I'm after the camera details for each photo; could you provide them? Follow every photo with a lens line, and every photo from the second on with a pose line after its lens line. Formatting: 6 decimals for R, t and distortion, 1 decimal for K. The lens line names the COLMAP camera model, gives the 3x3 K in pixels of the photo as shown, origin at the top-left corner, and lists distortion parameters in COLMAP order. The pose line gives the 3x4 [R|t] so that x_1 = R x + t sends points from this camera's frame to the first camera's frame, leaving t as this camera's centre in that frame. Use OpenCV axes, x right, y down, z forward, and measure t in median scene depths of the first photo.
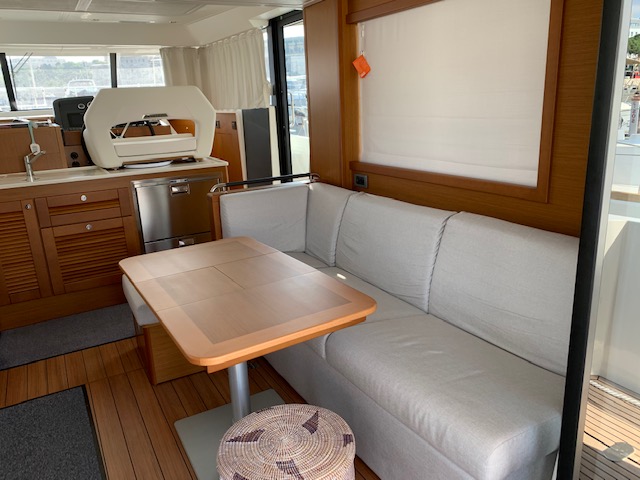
lens RADIAL K [[489.2, 0, 316.4], [0, 489.2, 234.7], [0, 0, 1]] dist [0.040371, -0.048504]
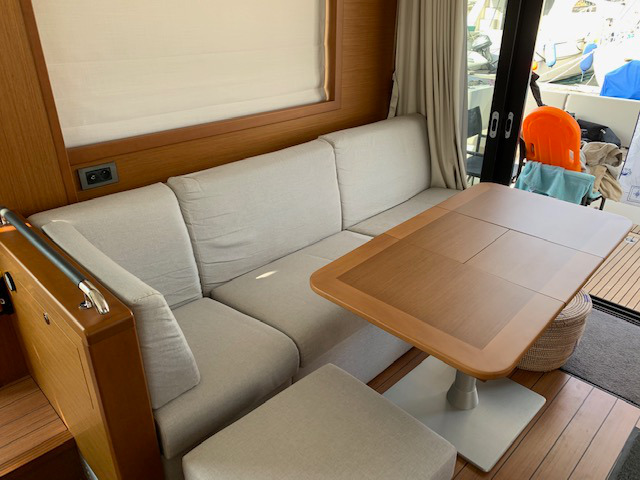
lens RADIAL K [[489.2, 0, 320.2], [0, 489.2, 239.3], [0, 0, 1]] dist [0.040371, -0.048504]
pose [[-0.266347, -0.372915, 0.888816, -0.546208], [0.278728, 0.852931, 0.441384, -0.237546], [-0.922697, 0.365299, -0.123234, 0.872457]]
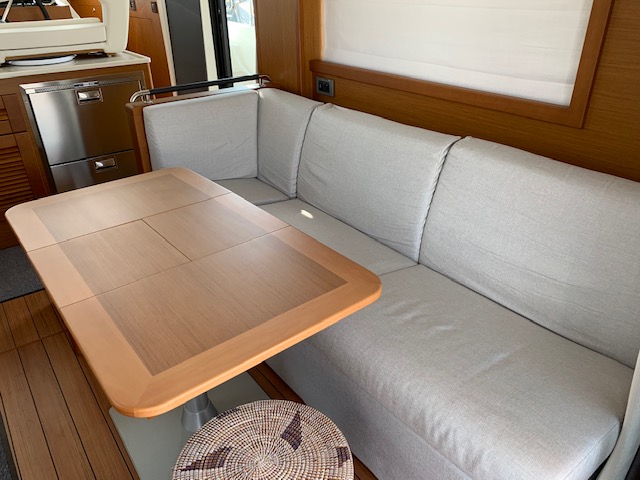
lens RADIAL K [[489.2, 0, 319.6], [0, 489.2, 241.1], [0, 0, 1]] dist [0.040371, -0.048504]
pose [[0.990852, -0.036788, 0.129840, -0.031380], [0.007400, 0.975490, 0.219918, -0.042176], [-0.134748, -0.216945, 0.966839, 0.172563]]
